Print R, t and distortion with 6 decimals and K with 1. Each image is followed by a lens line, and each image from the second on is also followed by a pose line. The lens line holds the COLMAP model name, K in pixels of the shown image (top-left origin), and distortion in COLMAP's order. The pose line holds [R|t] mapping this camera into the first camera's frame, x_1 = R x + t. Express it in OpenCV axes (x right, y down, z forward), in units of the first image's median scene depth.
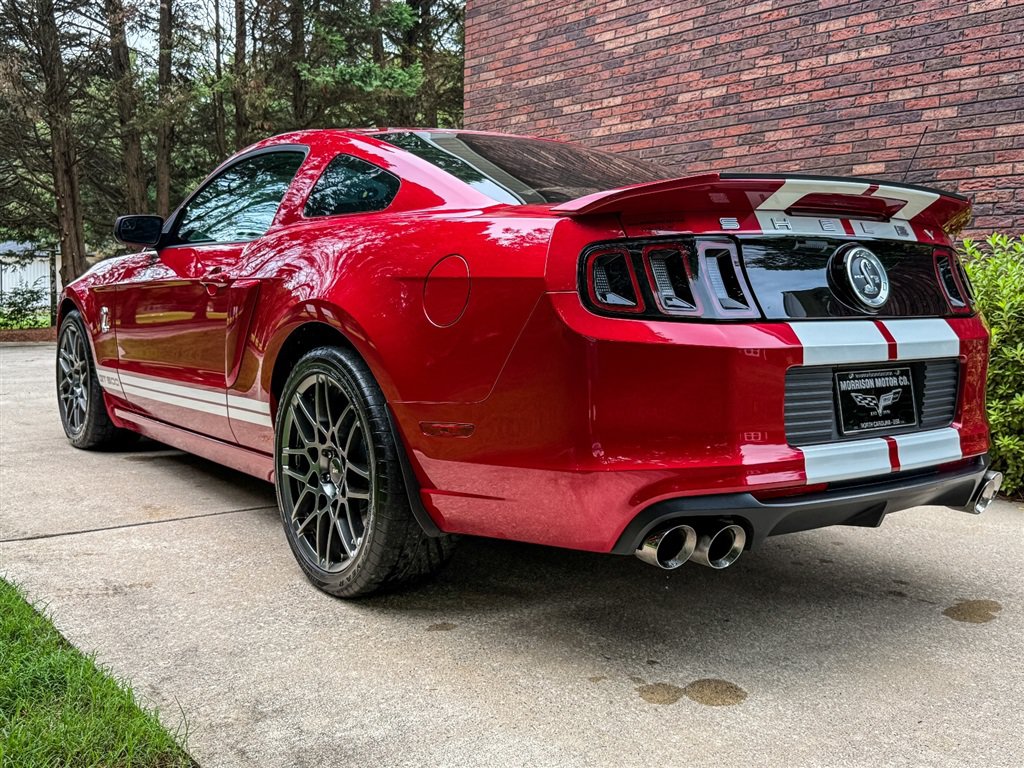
lens RADIAL K [[1011.1, 0, 511.4], [0, 1011.1, 387.5], [0, 0, 1]] dist [0.165657, -0.375627]
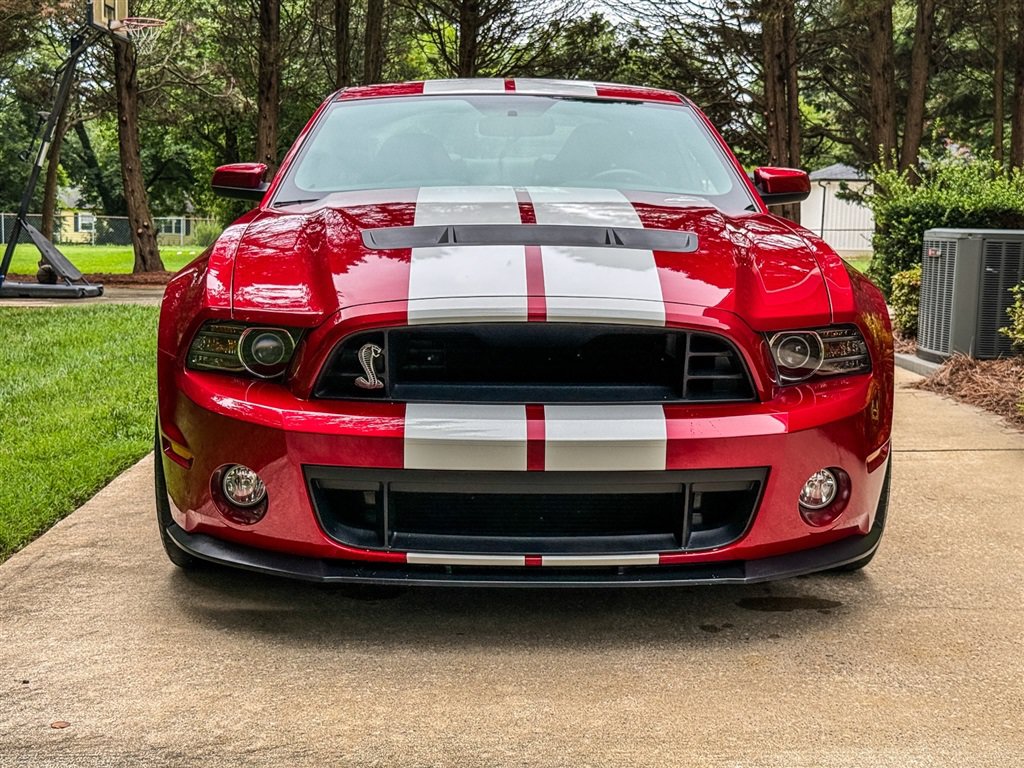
lens RADIAL K [[1533.1, 0, 537.1], [0, 1533.1, 384.1], [0, 0, 1]] dist [0.097104, -0.038977]
pose [[0.773491, 0.066479, -0.630311, 0.621163], [-0.060085, 0.997696, 0.031494, -0.002864], [0.630953, 0.013512, 0.775704, -0.106907]]
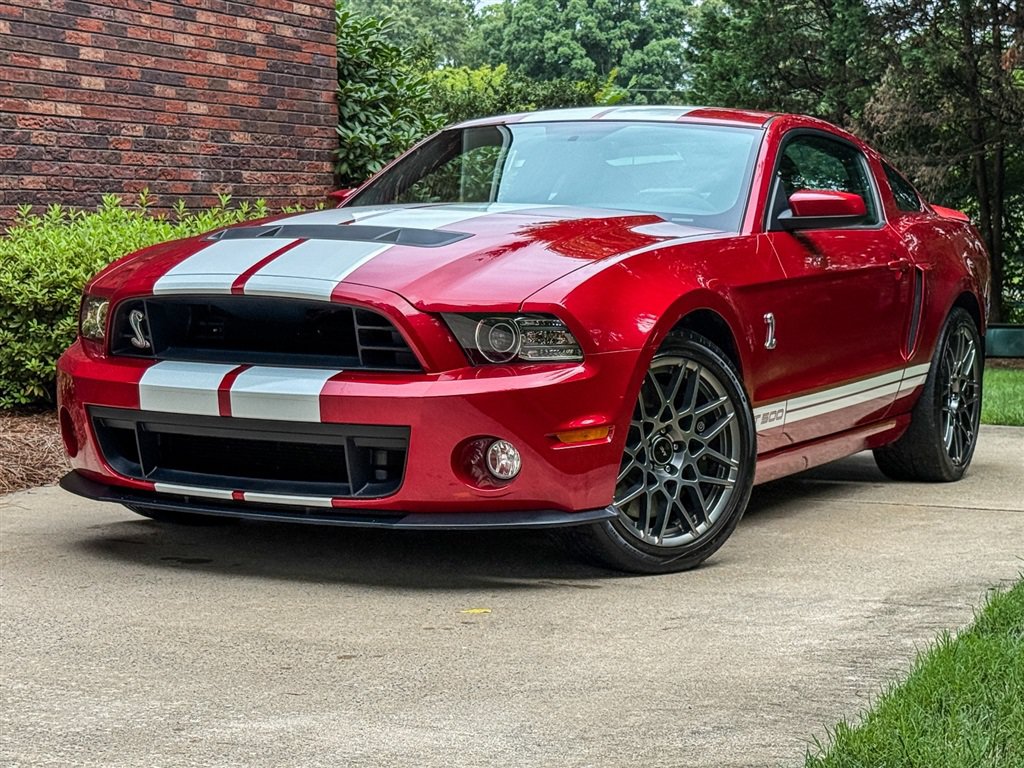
lens RADIAL K [[2068.5, 0, 512.0], [0, 2068.5, 384.0], [0, 0, 1]] dist [0.122591, 0.208642]
pose [[-0.449638, -0.084067, 0.889246, -1.360741], [0.073265, 0.988735, 0.130518, -0.195445], [-0.890201, 0.123836, -0.438414, 1.548530]]
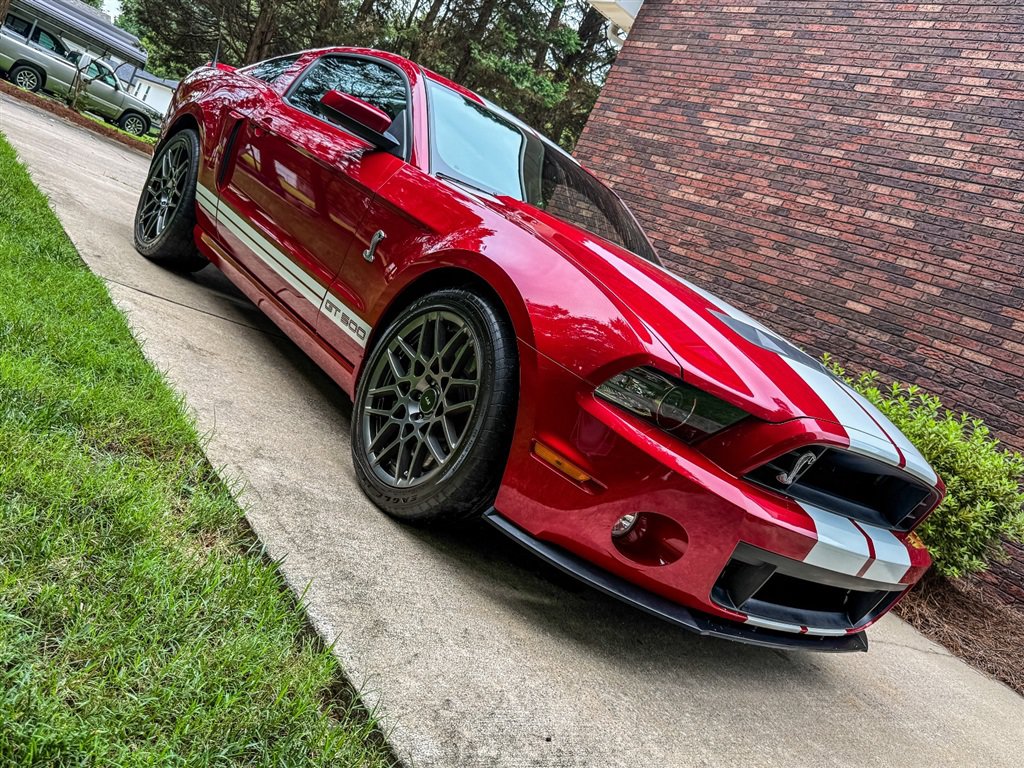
lens RADIAL K [[867.9, 0, 517.2], [0, 867.9, 386.6], [0, 0, 1]] dist [0.146944, -0.334325]
pose [[0.913278, 0.407312, -0.004501, 0.018594], [-0.407163, 0.913155, 0.019121, 0.025814], [0.011898, -0.015630, 0.999807, -0.080128]]
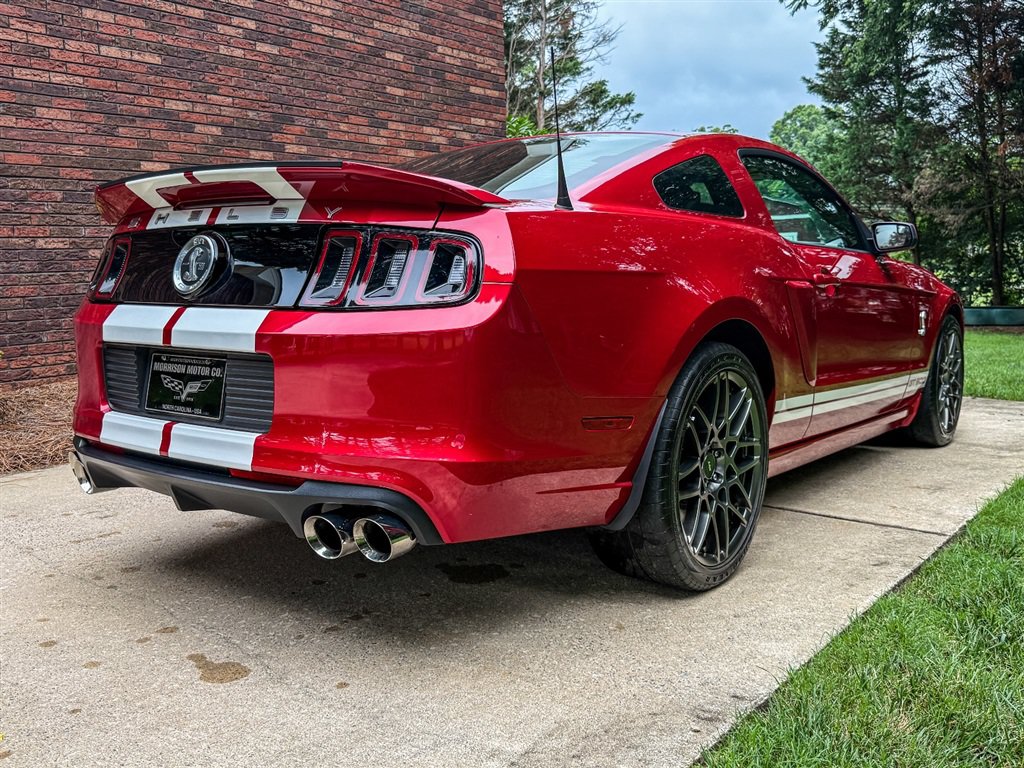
lens RADIAL K [[927.3, 0, 504.9], [0, 927.3, 383.0], [0, 0, 1]] dist [0.118165, -0.244984]
pose [[-0.191424, -0.139639, 0.971523, -0.850870], [0.104663, 0.981280, 0.161663, -0.130421], [-0.975911, 0.132629, -0.173226, 0.994724]]
